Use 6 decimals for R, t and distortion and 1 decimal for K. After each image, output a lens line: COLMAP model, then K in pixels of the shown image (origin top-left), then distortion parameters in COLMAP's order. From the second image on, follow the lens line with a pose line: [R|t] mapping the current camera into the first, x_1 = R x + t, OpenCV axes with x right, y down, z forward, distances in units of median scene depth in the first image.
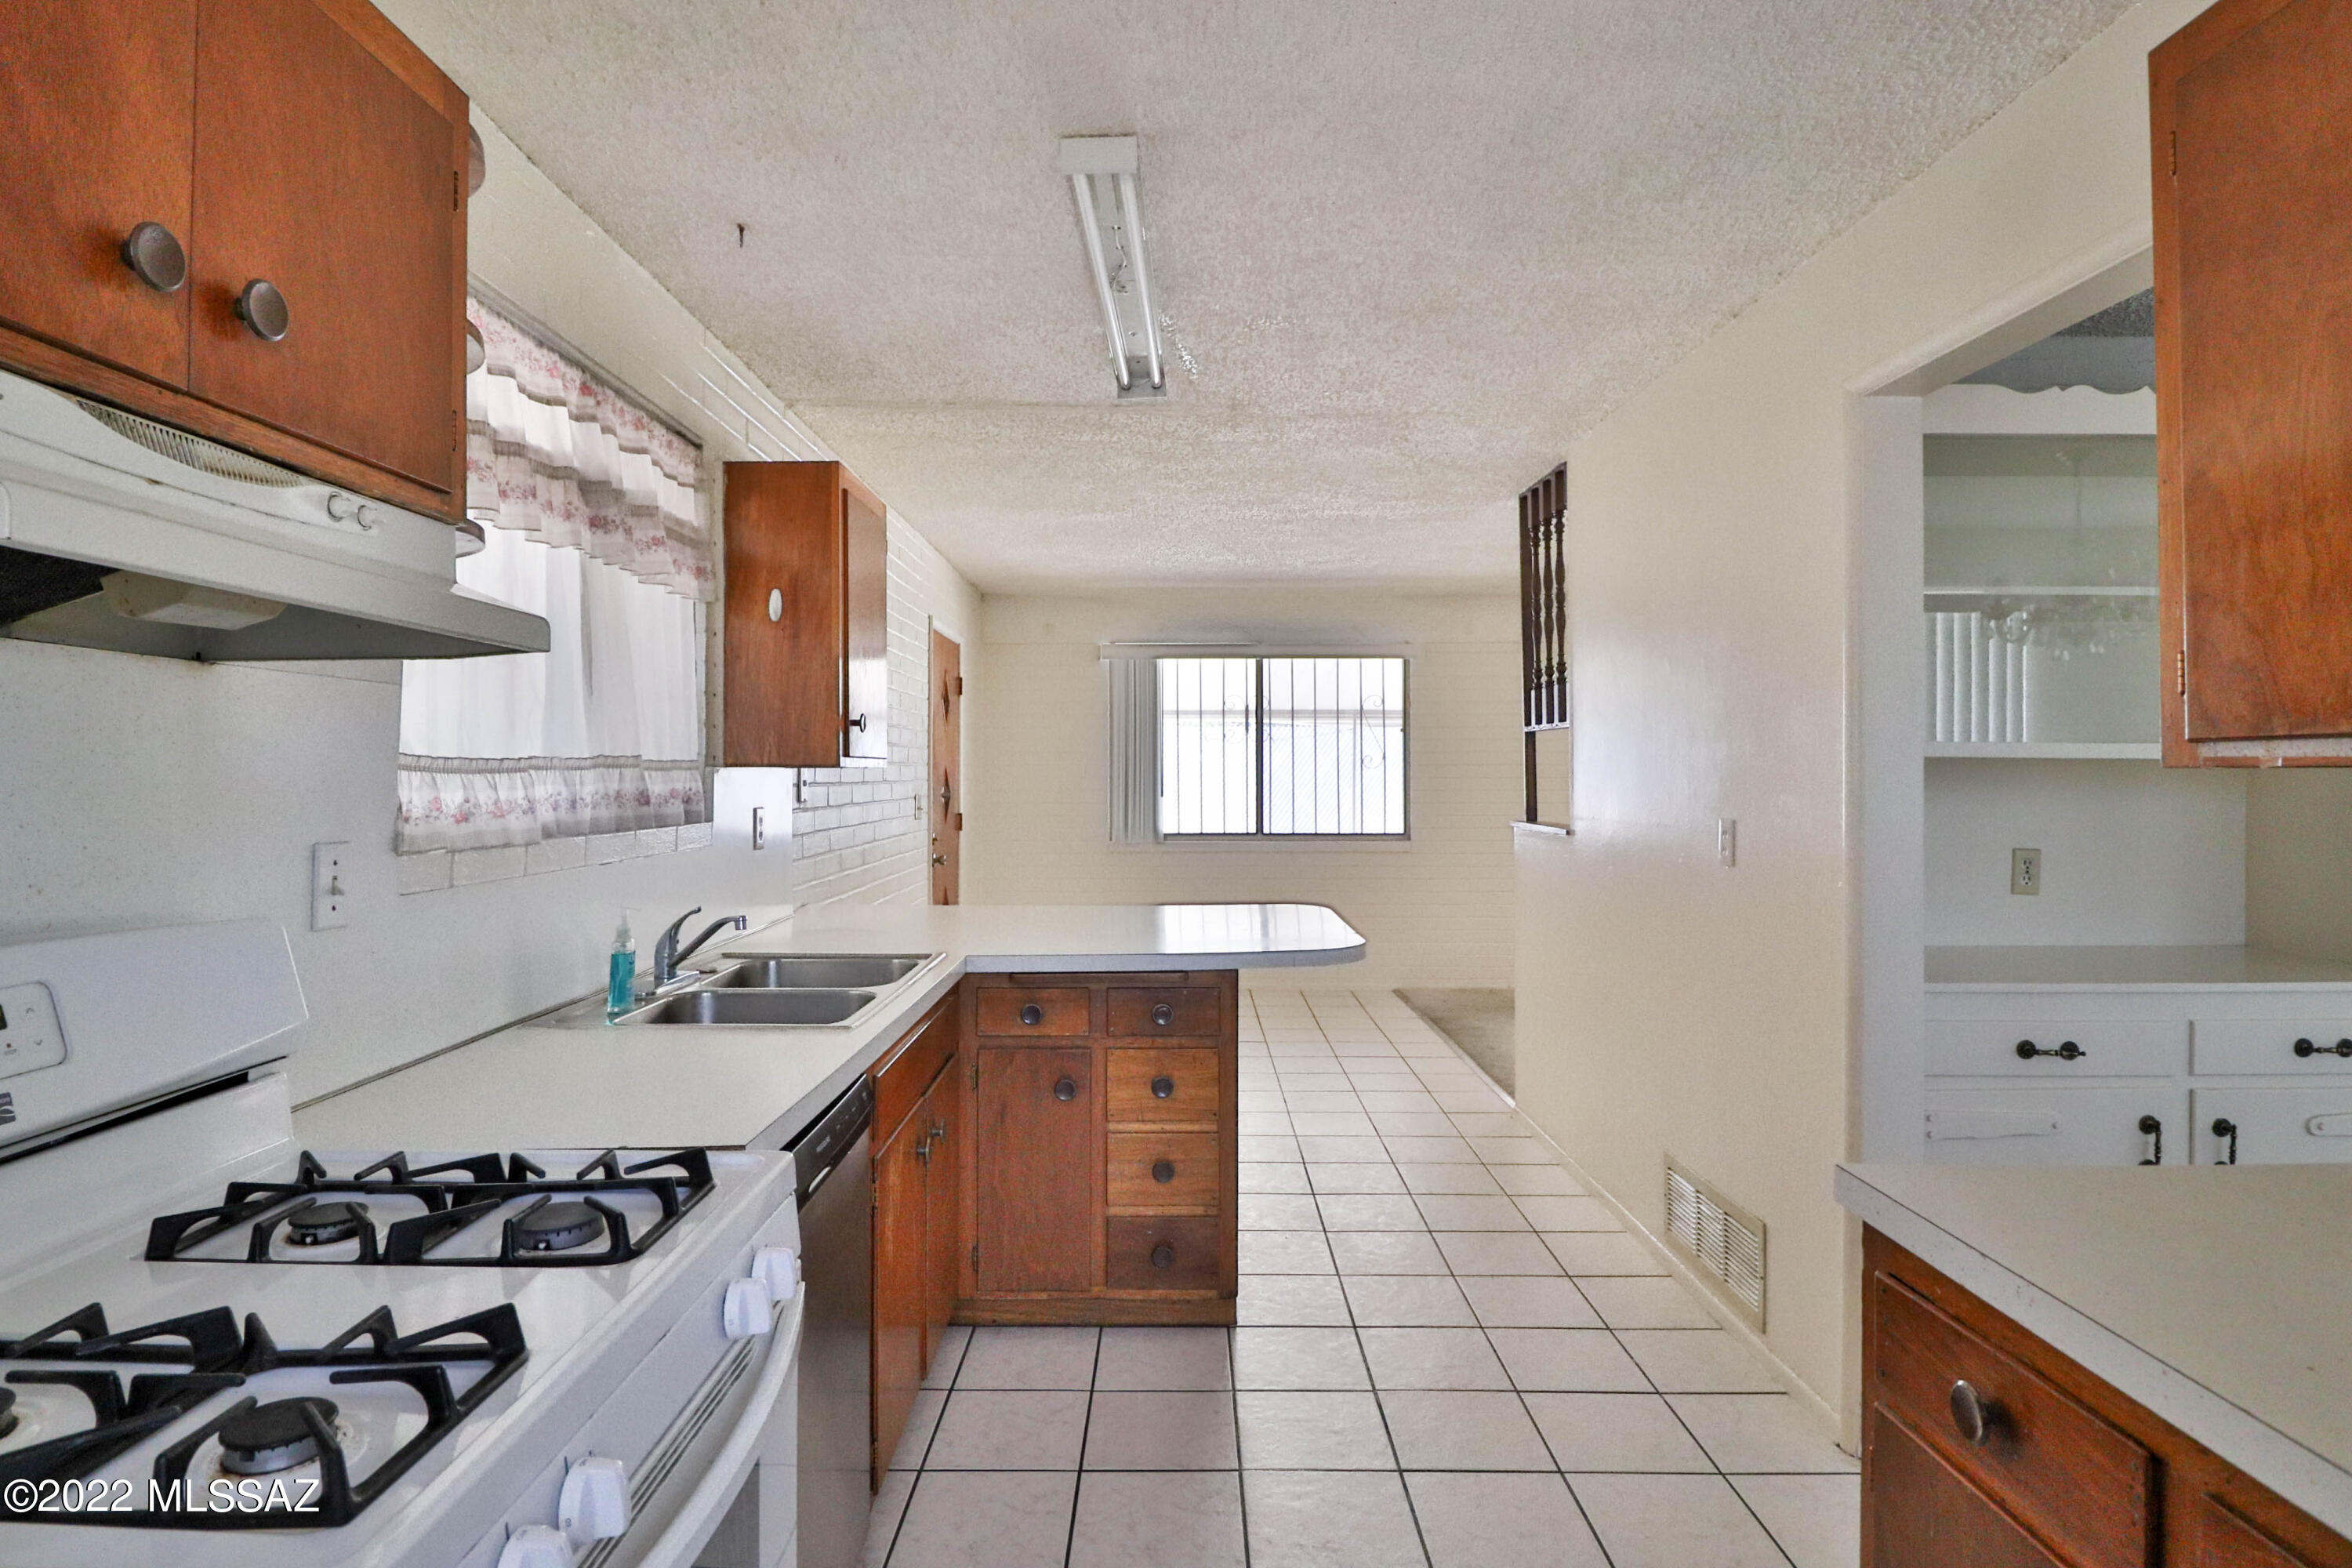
lens RADIAL K [[1210.5, 0, 1181.5], [0, 1210.5, 785.0], [0, 0, 1]] dist [-0.014453, -0.006884]
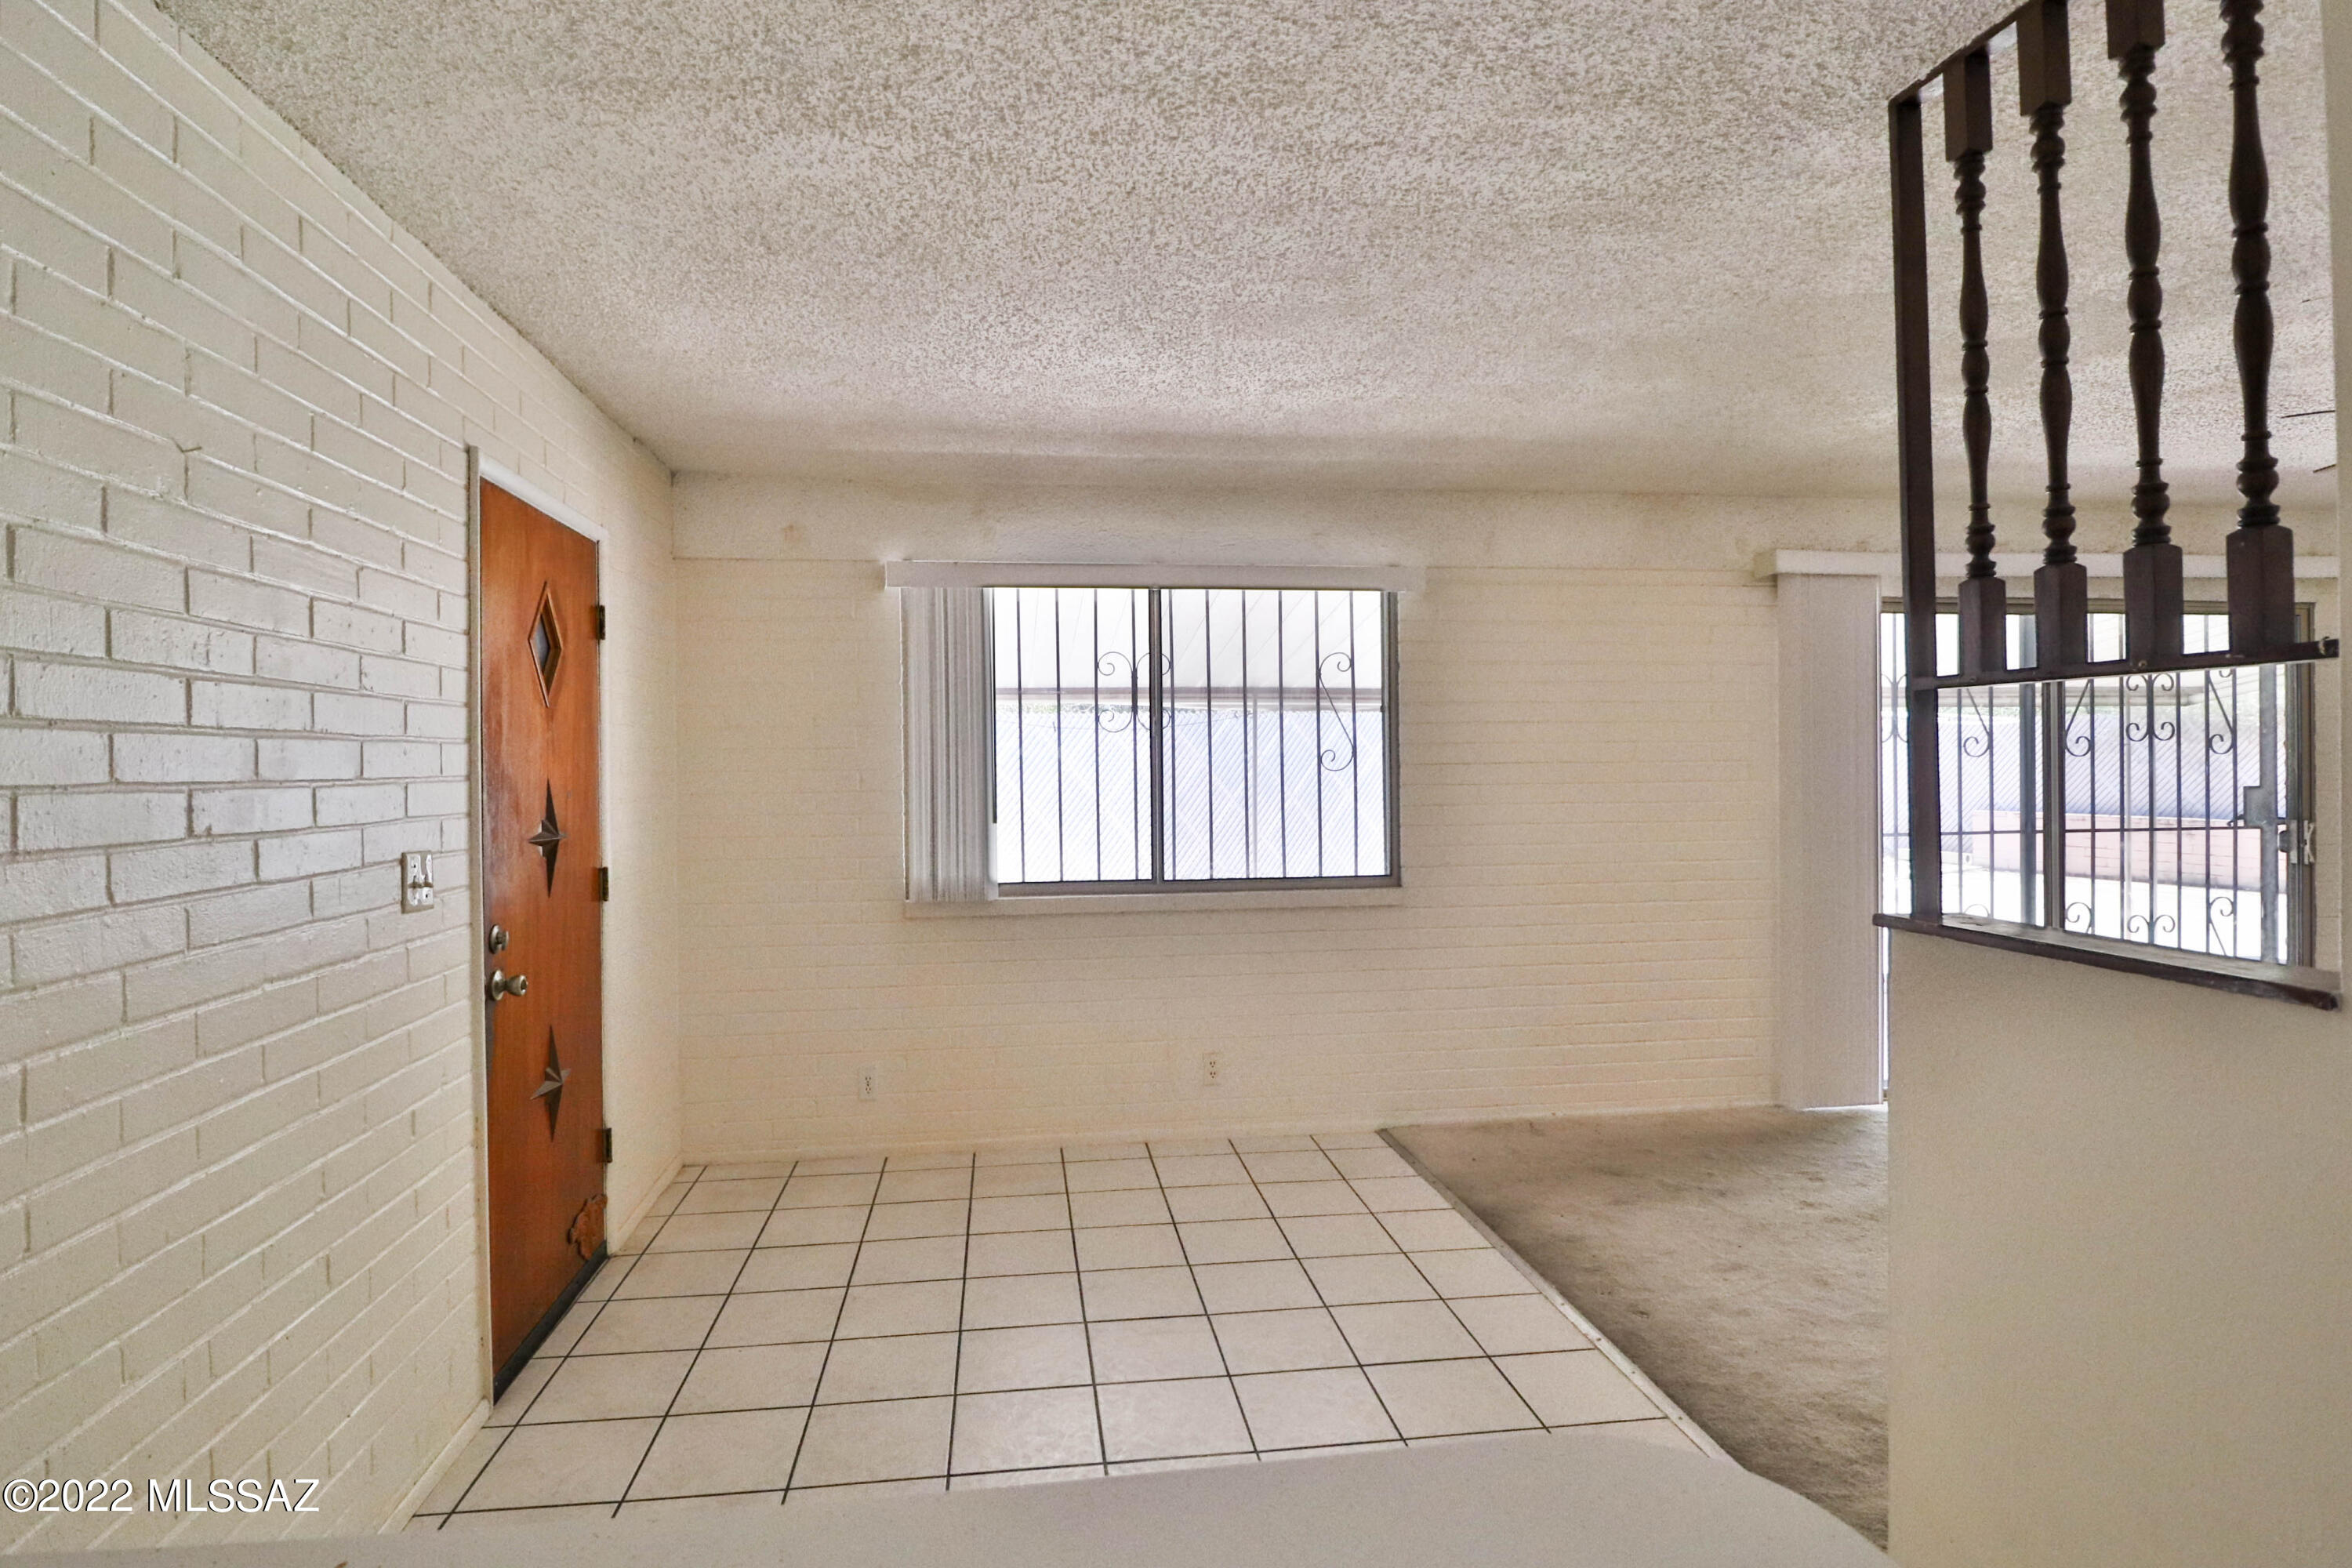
lens RADIAL K [[1210.5, 0, 1154.7], [0, 1210.5, 784.0], [0, 0, 1]] dist [-0.014453, -0.006884]
pose [[0.994956, -0.016426, 0.098963, 0.003798], [0.017544, 0.999792, -0.010429, -0.002411], [-0.098771, 0.012113, 0.995036, 0.394712]]
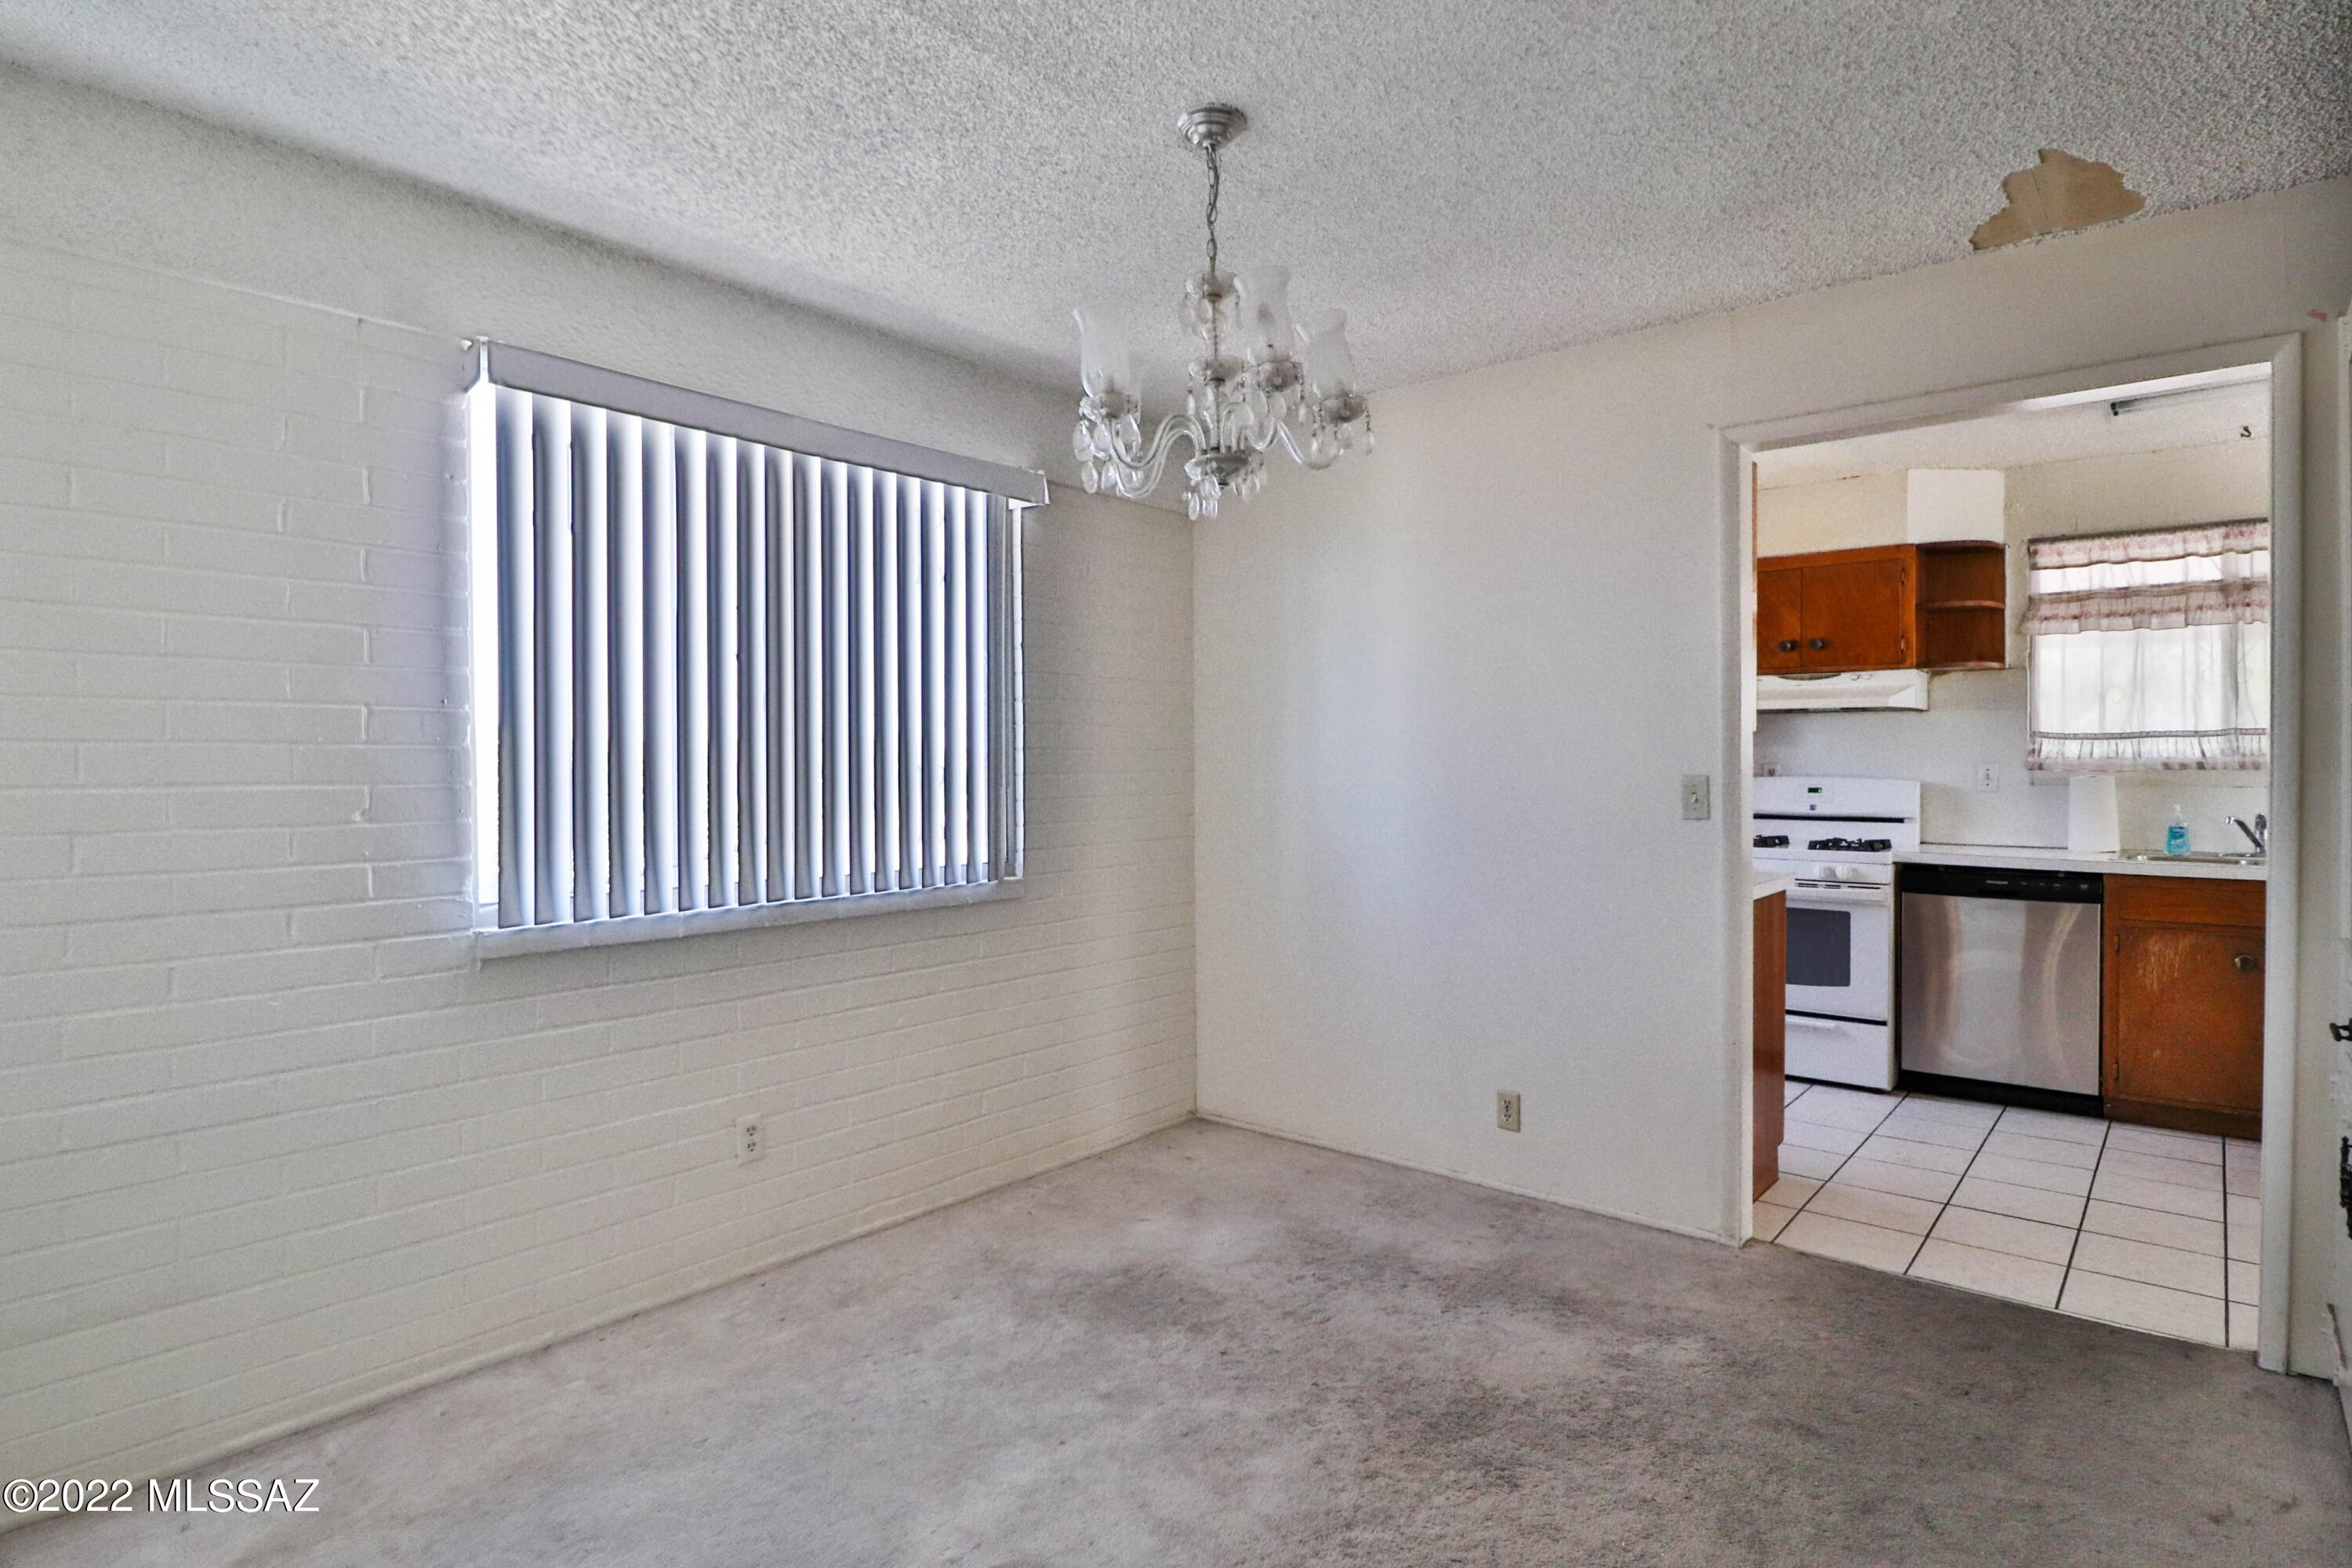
lens RADIAL K [[1210.5, 0, 1168.8], [0, 1210.5, 774.5], [0, 0, 1]] dist [-0.014453, -0.006884]
pose [[-0.662325, 0.014738, -0.749072, 2.012063], [-0.001898, 0.999770, 0.021348, 0.010200], [0.749215, 0.015561, -0.662145, 0.995425]]
